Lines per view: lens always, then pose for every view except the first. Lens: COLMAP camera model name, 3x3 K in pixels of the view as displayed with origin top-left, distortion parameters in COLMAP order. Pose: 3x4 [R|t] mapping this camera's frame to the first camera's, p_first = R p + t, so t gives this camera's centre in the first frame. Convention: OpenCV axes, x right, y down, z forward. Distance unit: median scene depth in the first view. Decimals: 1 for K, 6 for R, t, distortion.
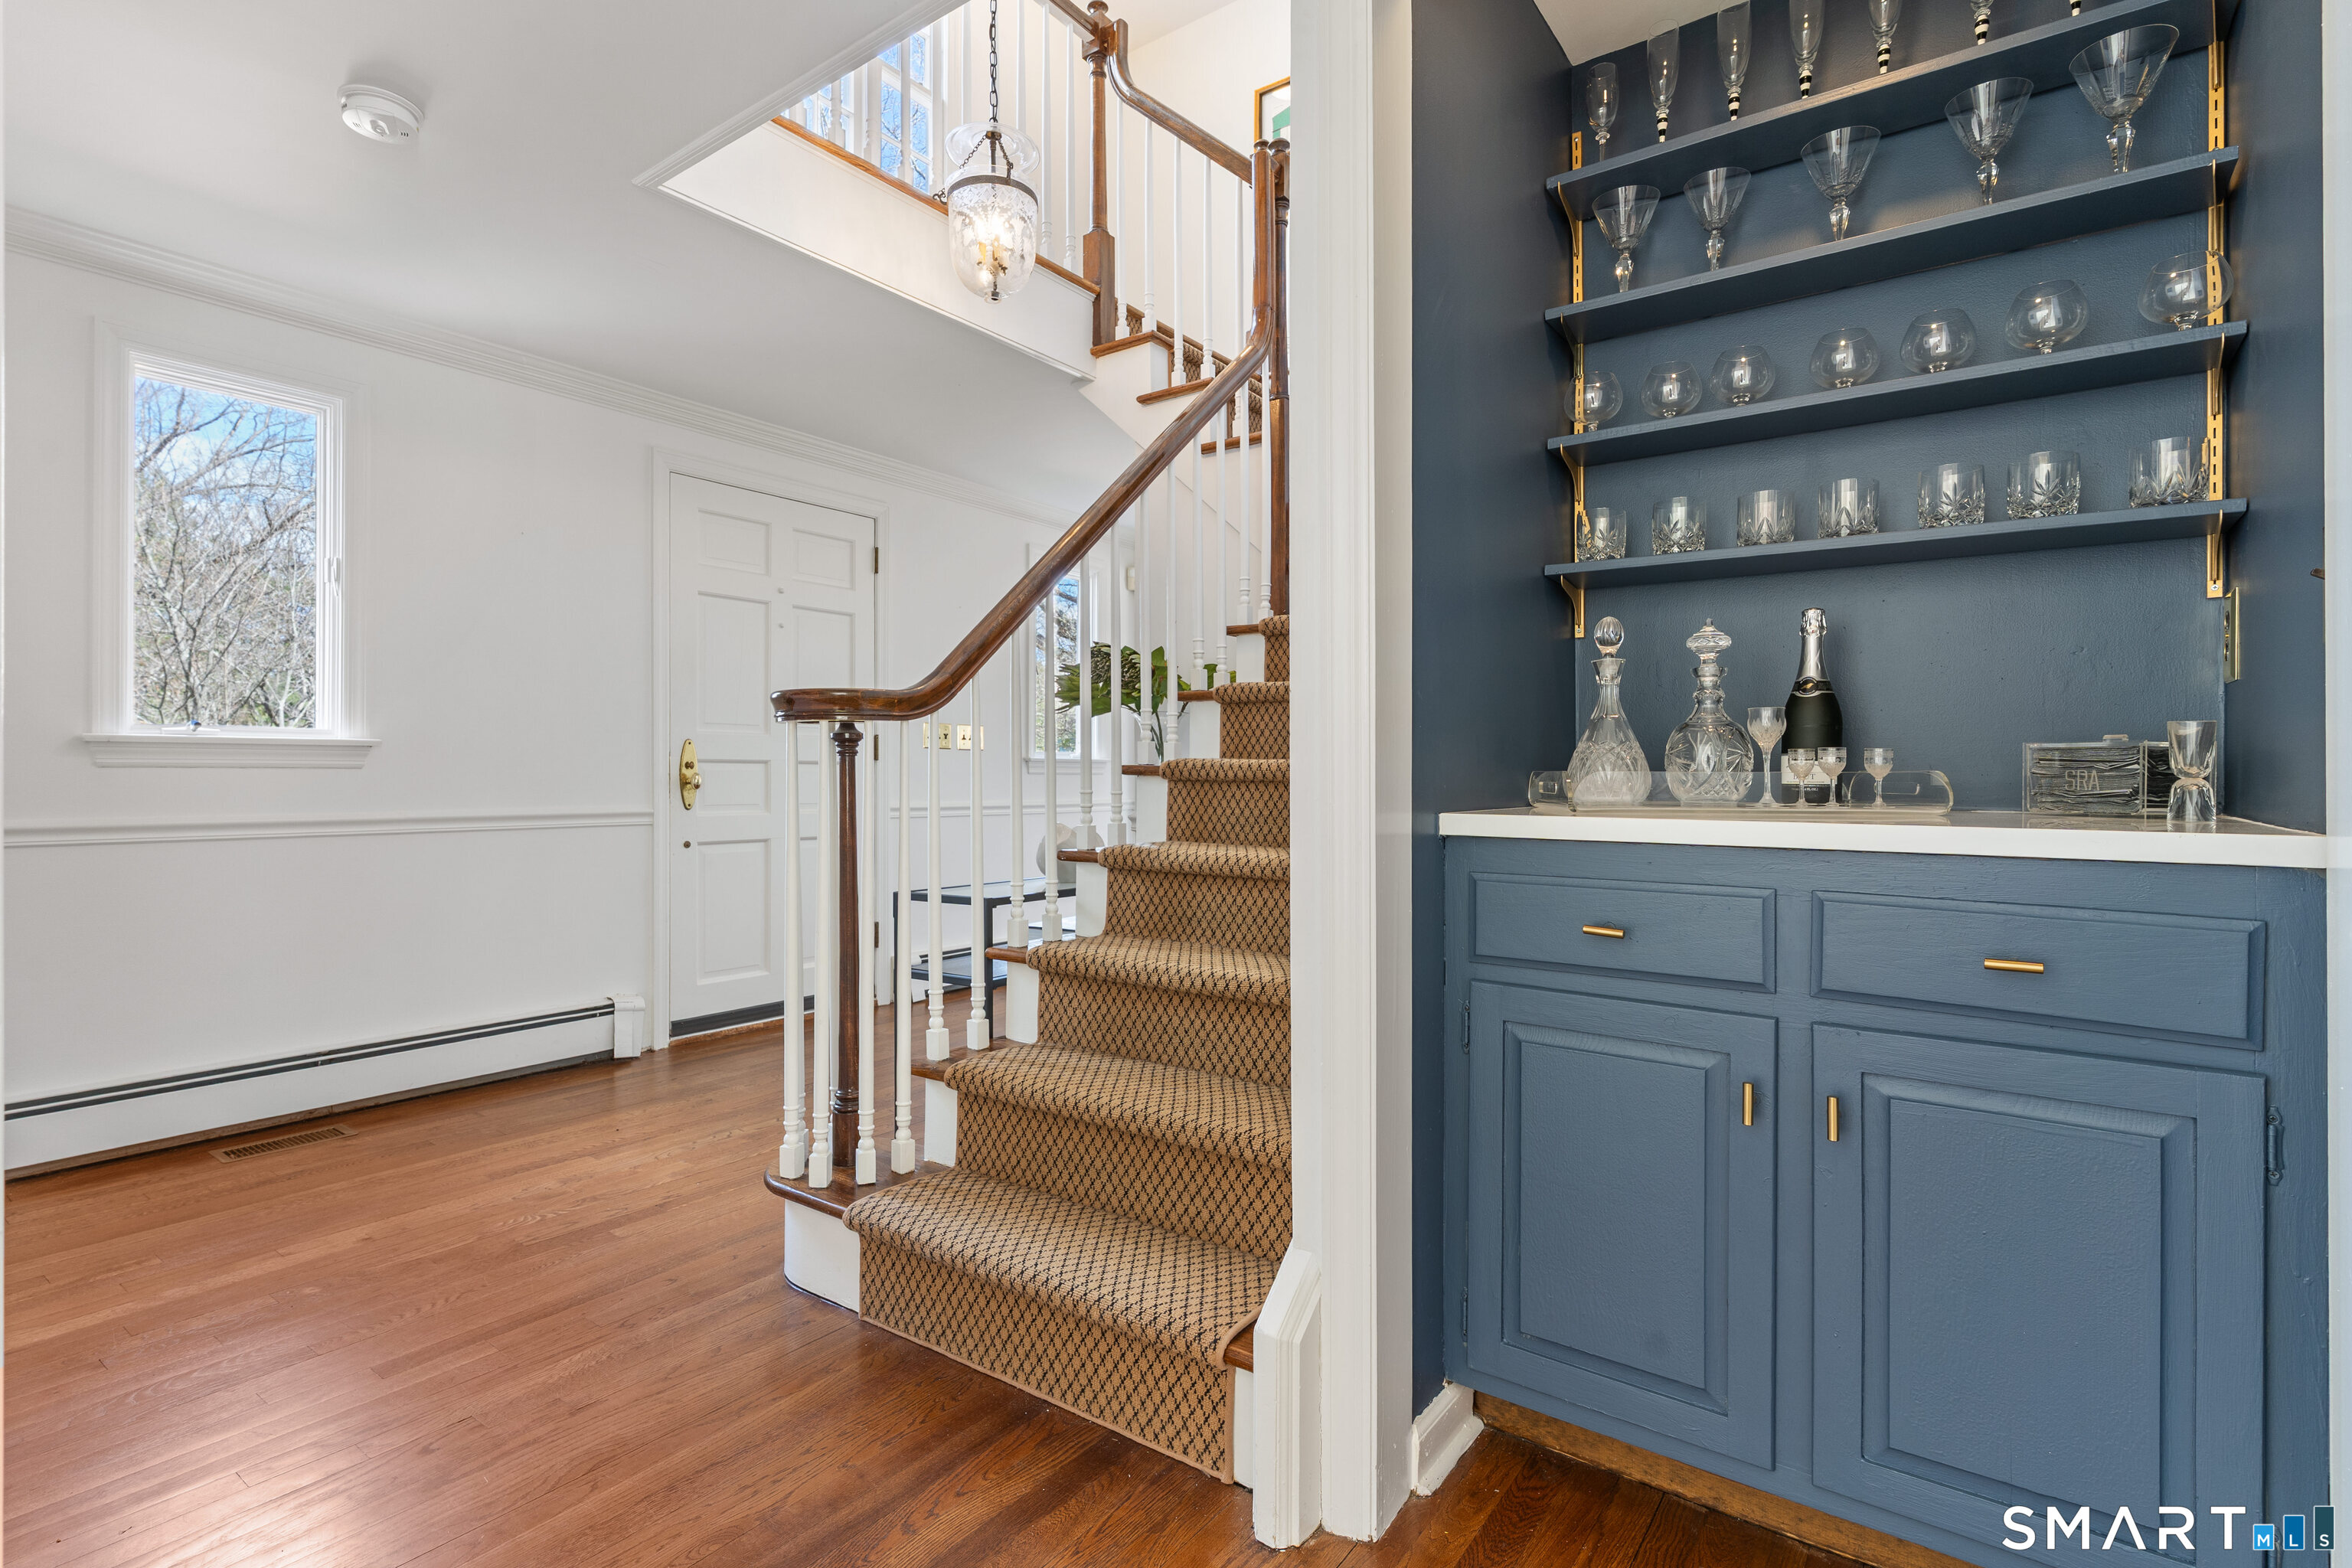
lens RADIAL K [[1133.0, 0, 1172.7], [0, 1133.0, 782.6], [0, 0, 1]] dist [0.003128, -0.002896]
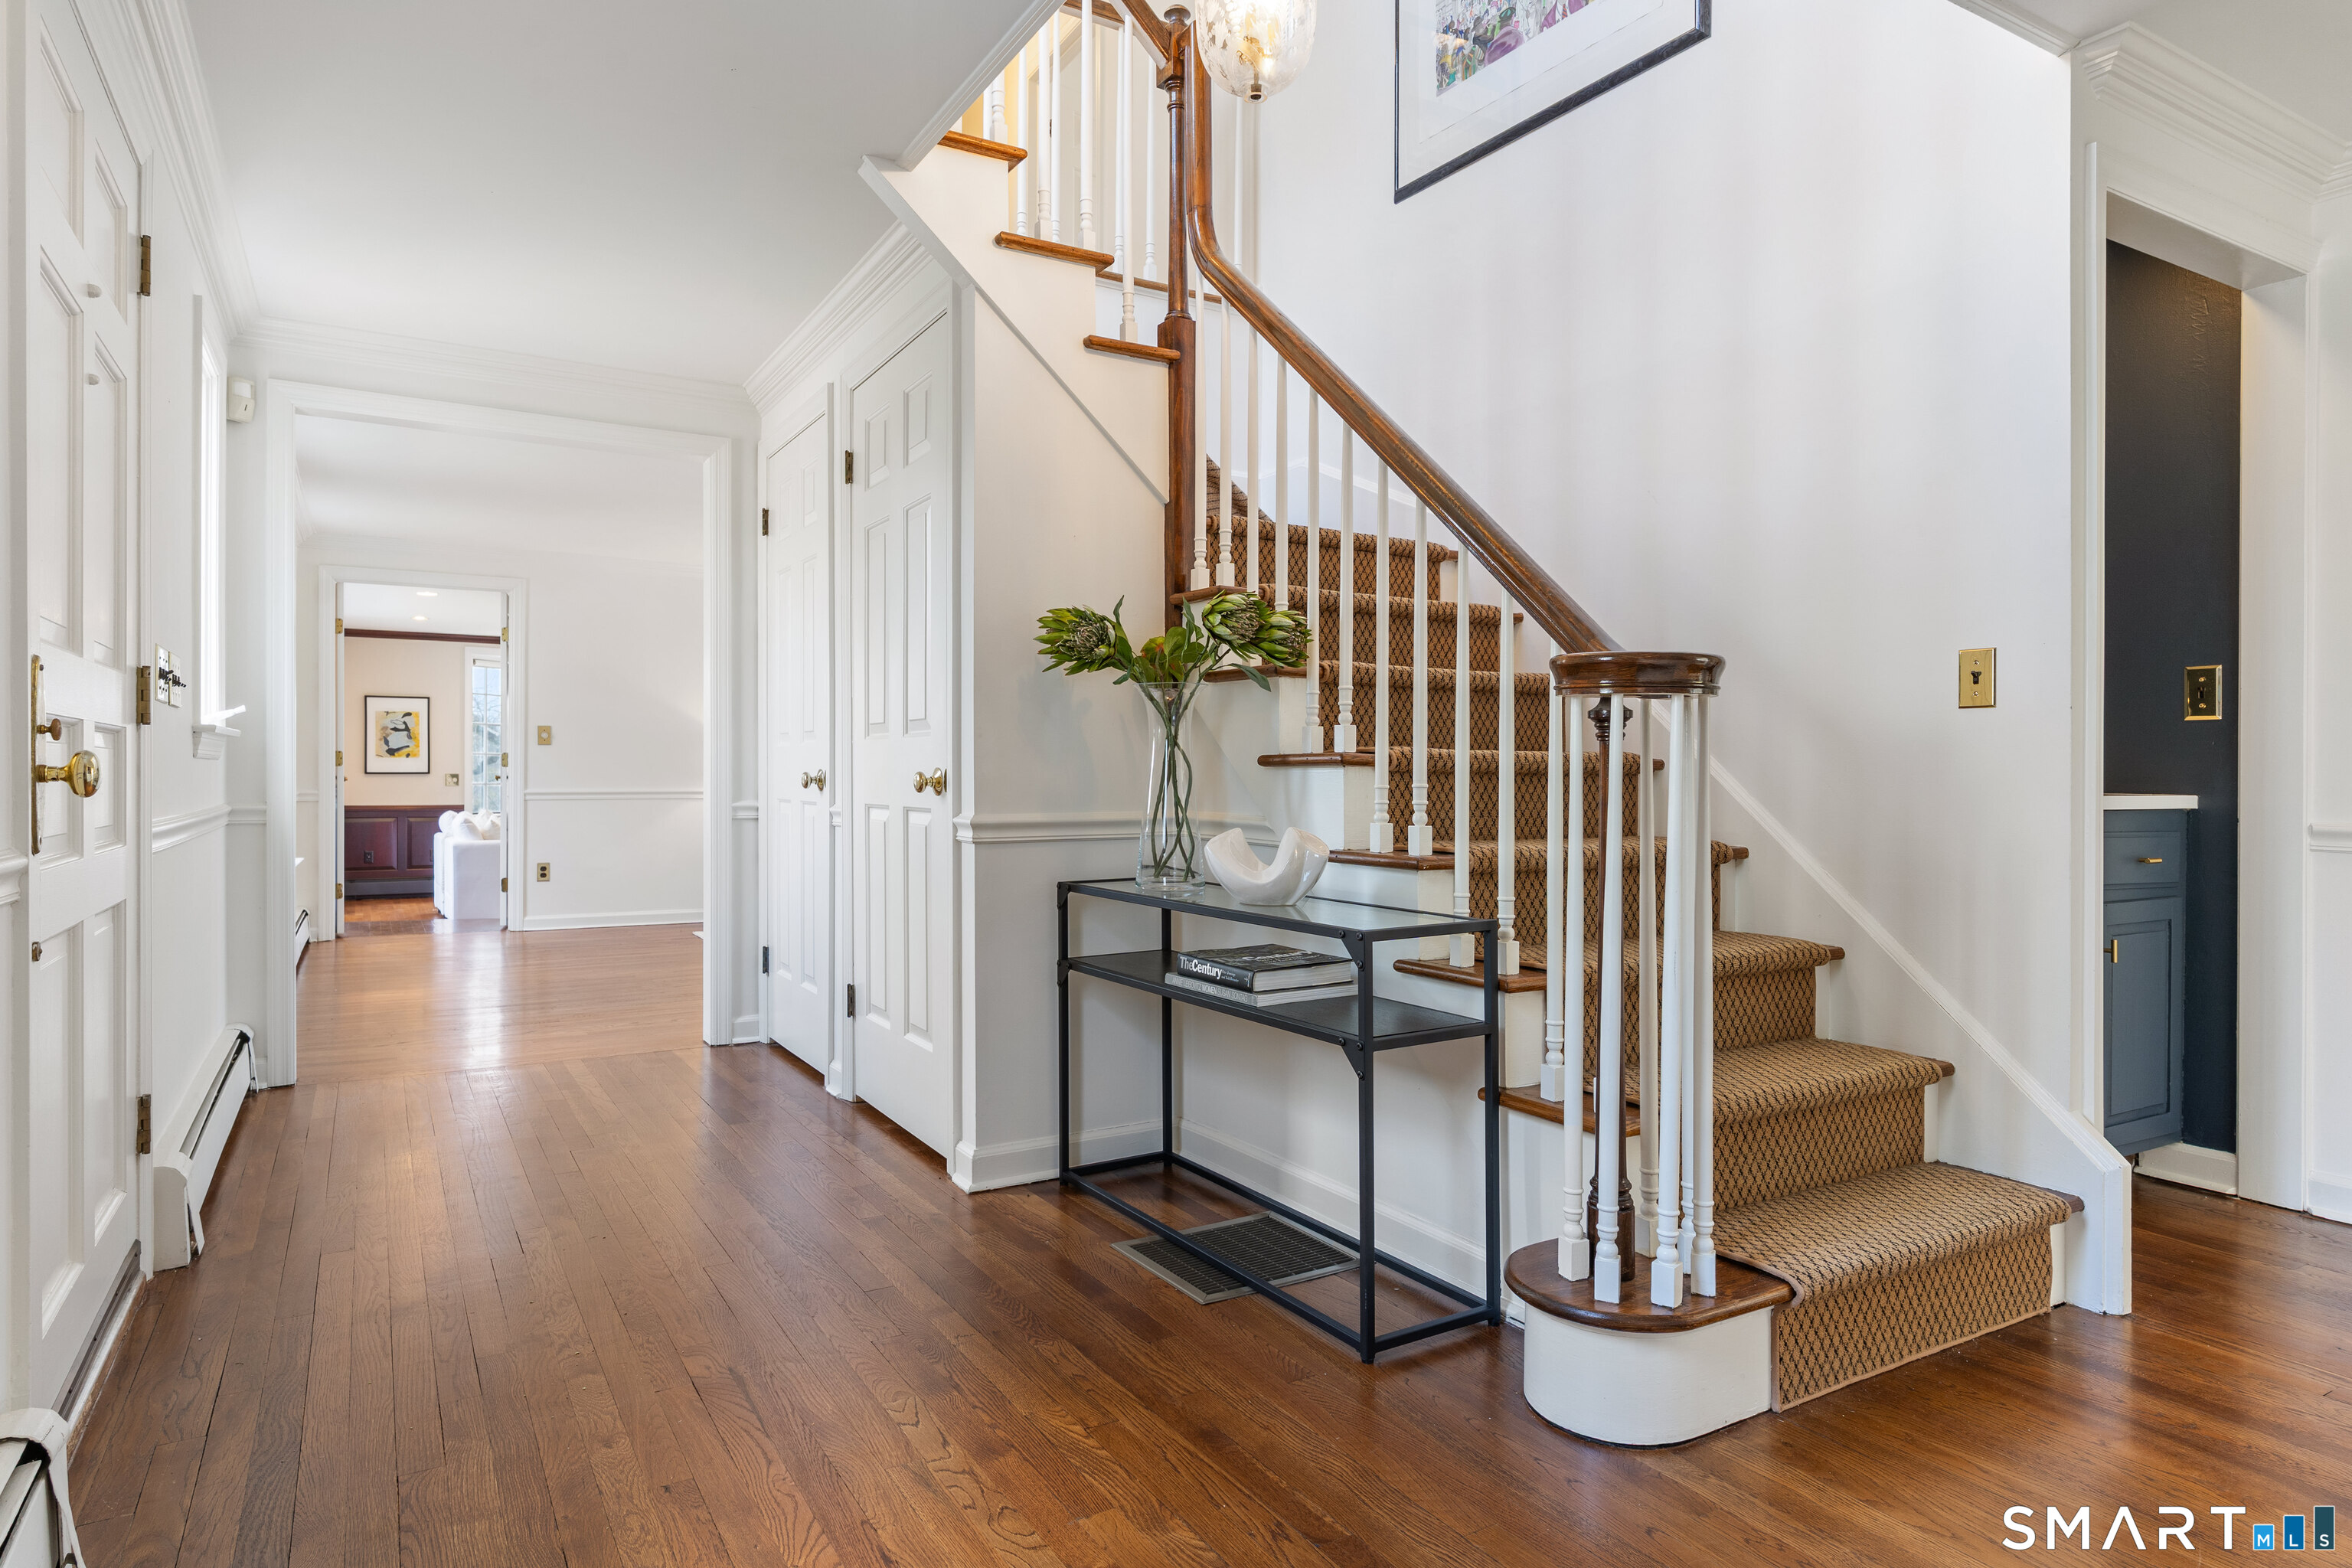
lens RADIAL K [[1348.6, 0, 1173.2], [0, 1348.6, 778.0], [0, 0, 1]] dist [0.002608, 0.000470]
pose [[0.393395, -0.004602, 0.919358, -1.526257], [0.002969, 0.999989, 0.003736, -0.003950], [-0.919365, 0.001260, 0.393404, 1.131754]]
